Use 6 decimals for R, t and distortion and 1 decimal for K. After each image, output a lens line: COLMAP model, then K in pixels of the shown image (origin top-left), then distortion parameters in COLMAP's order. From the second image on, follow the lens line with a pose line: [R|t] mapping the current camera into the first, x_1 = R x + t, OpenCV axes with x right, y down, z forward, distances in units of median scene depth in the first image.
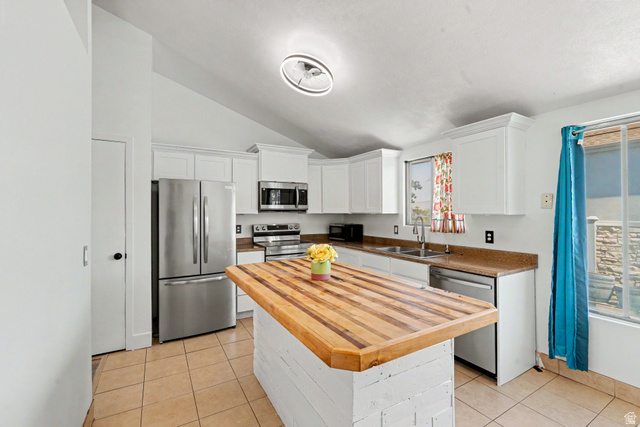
lens RADIAL K [[281.9, 0, 316.5], [0, 281.9, 211.4], [0, 0, 1]] dist [0.002010, 0.000449]
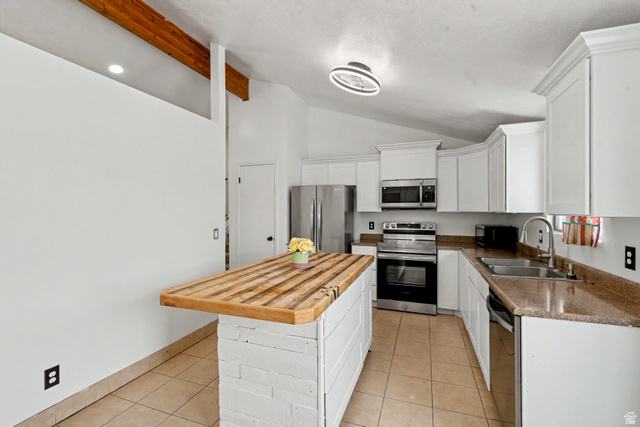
lens RADIAL K [[281.9, 0, 316.5], [0, 281.9, 211.4], [0, 0, 1]] dist [0.002010, 0.000449]
pose [[0.651174, 0.006965, -0.758897, 0.419612], [0.000428, 0.999954, 0.009545, -0.002912], [0.758928, -0.006541, 0.651141, 0.124402]]
